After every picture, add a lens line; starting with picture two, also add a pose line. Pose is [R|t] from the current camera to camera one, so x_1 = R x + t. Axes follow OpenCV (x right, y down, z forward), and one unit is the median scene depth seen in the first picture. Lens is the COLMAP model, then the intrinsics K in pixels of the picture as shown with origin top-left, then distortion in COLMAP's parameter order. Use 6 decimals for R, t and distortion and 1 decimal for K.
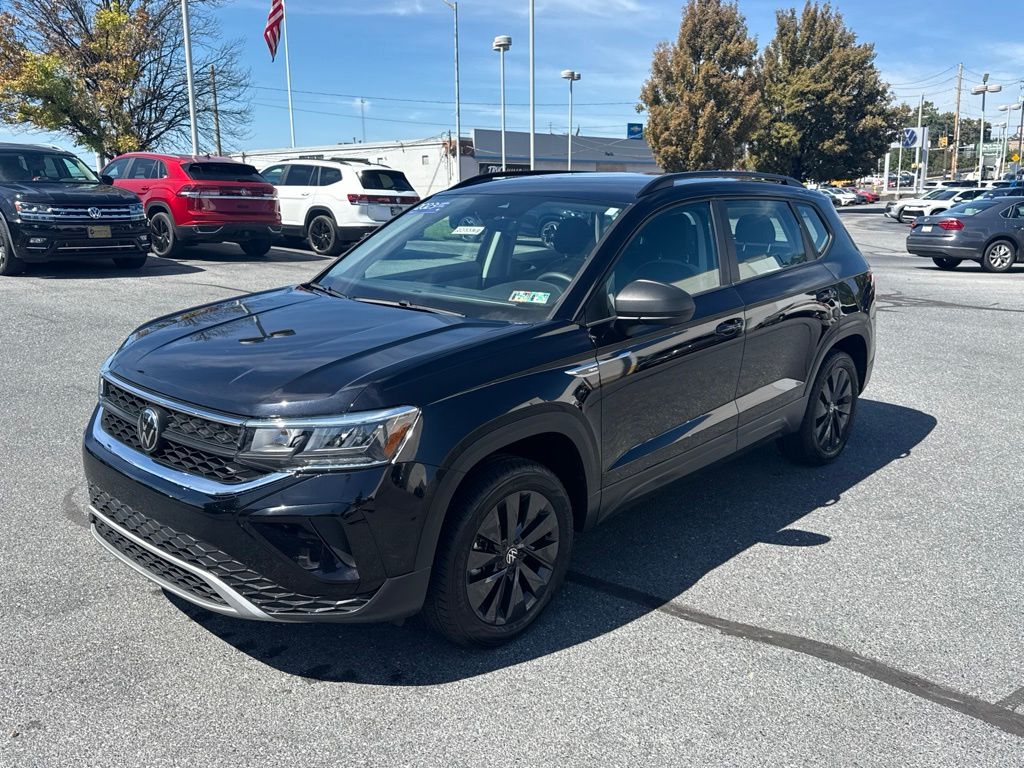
lens RADIAL K [[886.4, 0, 512.0], [0, 886.4, 384.0], [0, 0, 1]] dist [0.146471, -0.259341]
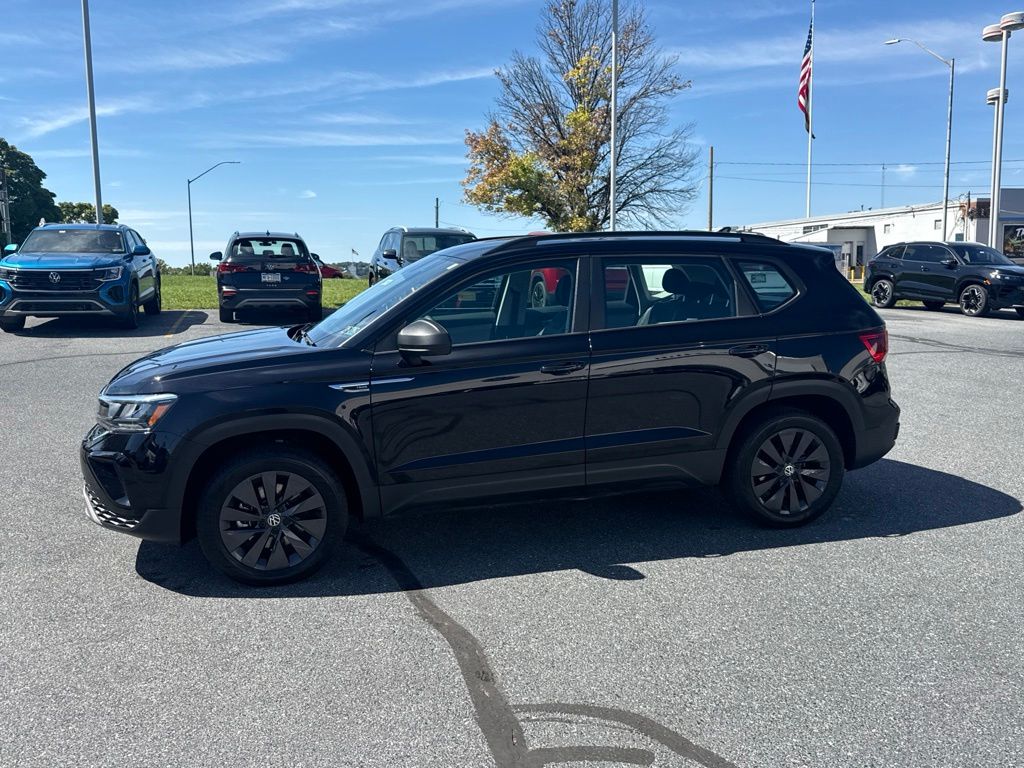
lens RADIAL K [[877.0, 0, 508.9], [0, 877.0, 404.6], [0, 0, 1]] dist [0.137156, -0.234426]
pose [[0.839230, 0.073886, -0.538734, 0.074557], [-0.102483, 0.994463, -0.023259, 0.001175], [0.534032, 0.074731, 0.842155, 0.004422]]
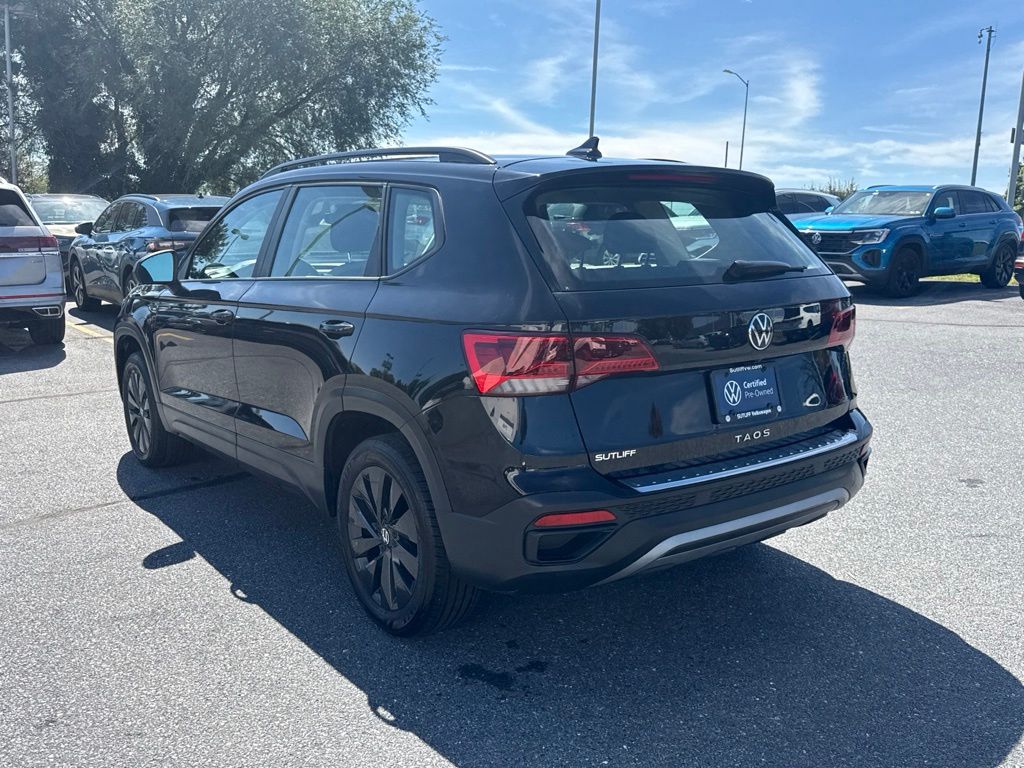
lens RADIAL K [[894.8, 0, 505.9], [0, 894.8, 395.1], [0, 0, 1]] dist [0.078955, -0.128233]
pose [[-0.189130, 0.169009, -0.967298, 0.108718], [-0.228441, 0.950476, 0.210735, -0.024626], [0.955010, 0.260827, -0.141155, 0.138842]]
